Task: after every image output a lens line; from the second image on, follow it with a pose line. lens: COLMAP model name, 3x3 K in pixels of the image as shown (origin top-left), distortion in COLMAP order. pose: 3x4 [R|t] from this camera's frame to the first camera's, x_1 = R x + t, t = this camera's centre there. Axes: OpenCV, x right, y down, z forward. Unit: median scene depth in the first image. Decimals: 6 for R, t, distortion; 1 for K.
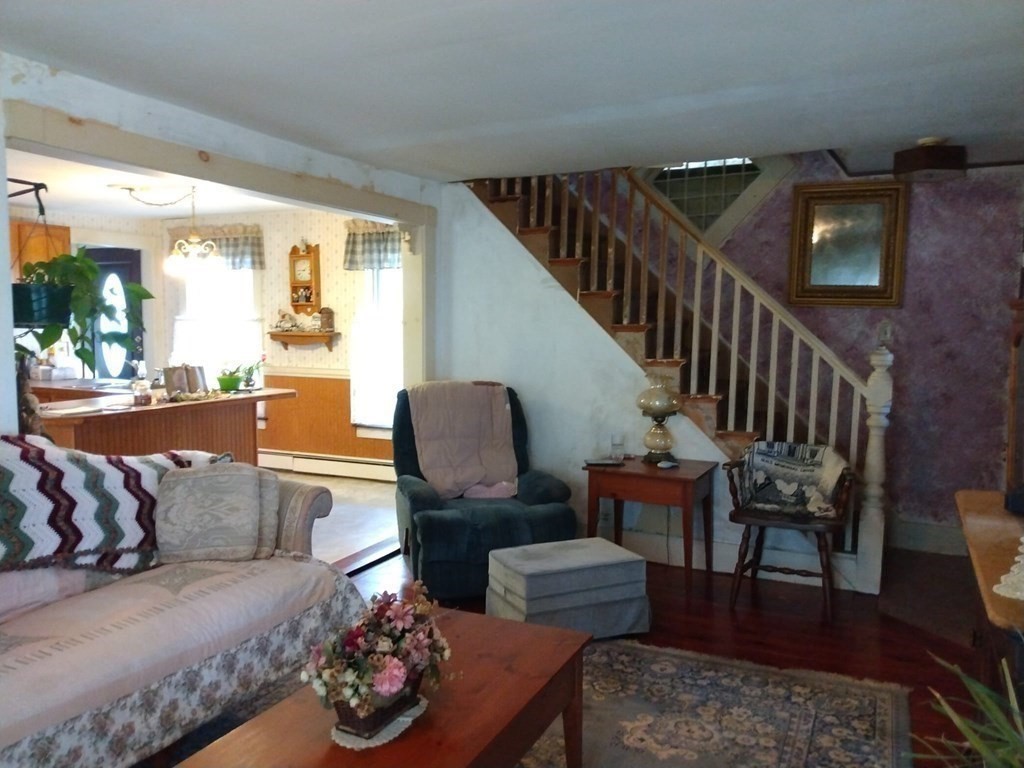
lens RADIAL K [[806.1, 0, 491.7], [0, 806.1, 368.4], [0, 0, 1]] dist [0.033095, -0.034088]
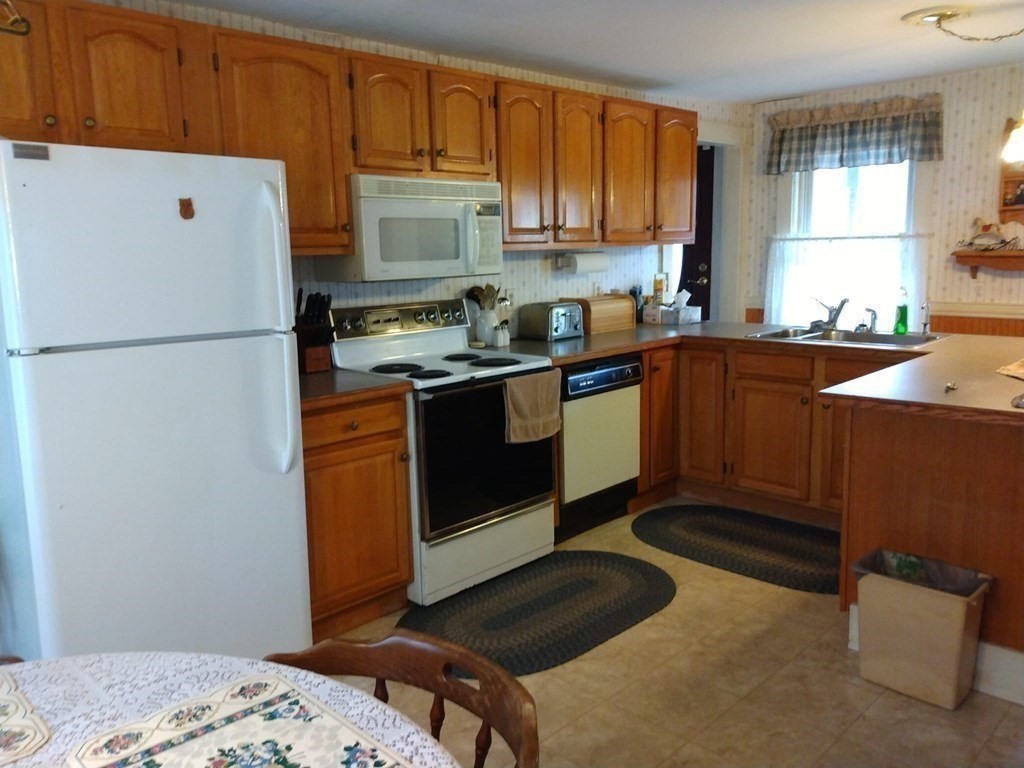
lens RADIAL K [[806.1, 0, 518.6], [0, 806.1, 387.0], [0, 0, 1]] dist [0.033095, -0.034088]
pose [[0.951389, 0.028732, -0.306649, -0.415576], [0.006548, 0.993527, 0.113407, -0.012157], [0.307922, -0.109902, 0.945043, 0.222319]]
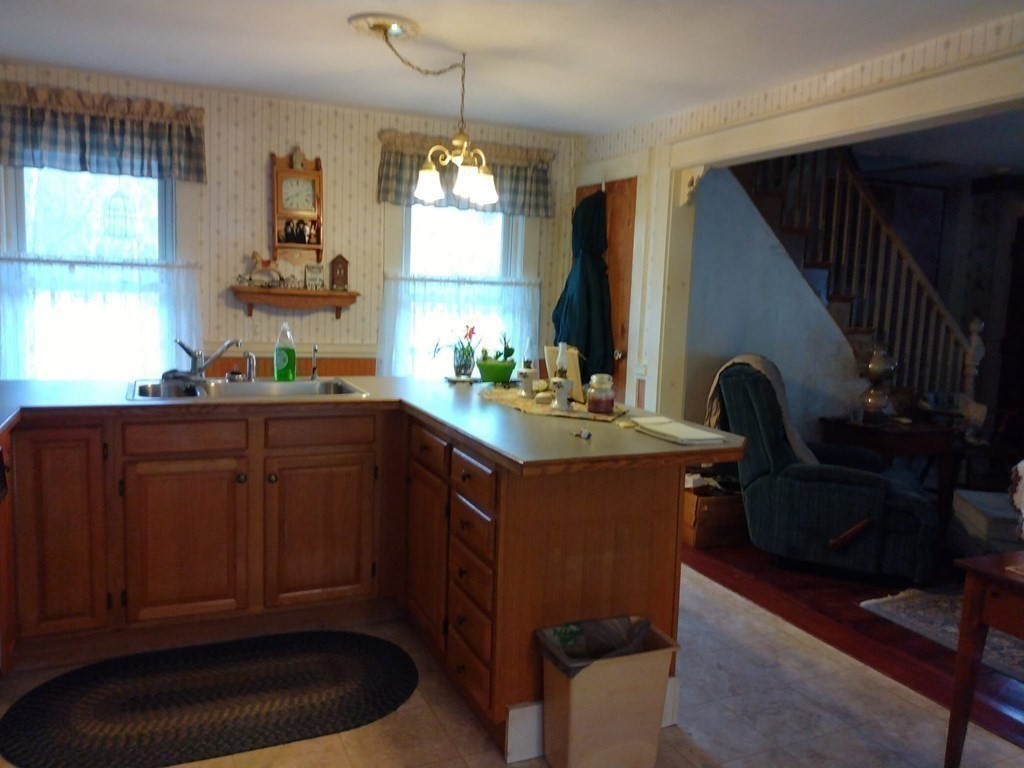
lens RADIAL K [[806.1, 0, 516.9], [0, 806.1, 379.5], [0, 0, 1]] dist [0.033095, -0.034088]
pose [[0.639172, -0.065579, 0.766263, -0.625483], [0.011401, 0.997056, 0.075821, -0.019356], [-0.768979, -0.039727, 0.638038, 0.432370]]
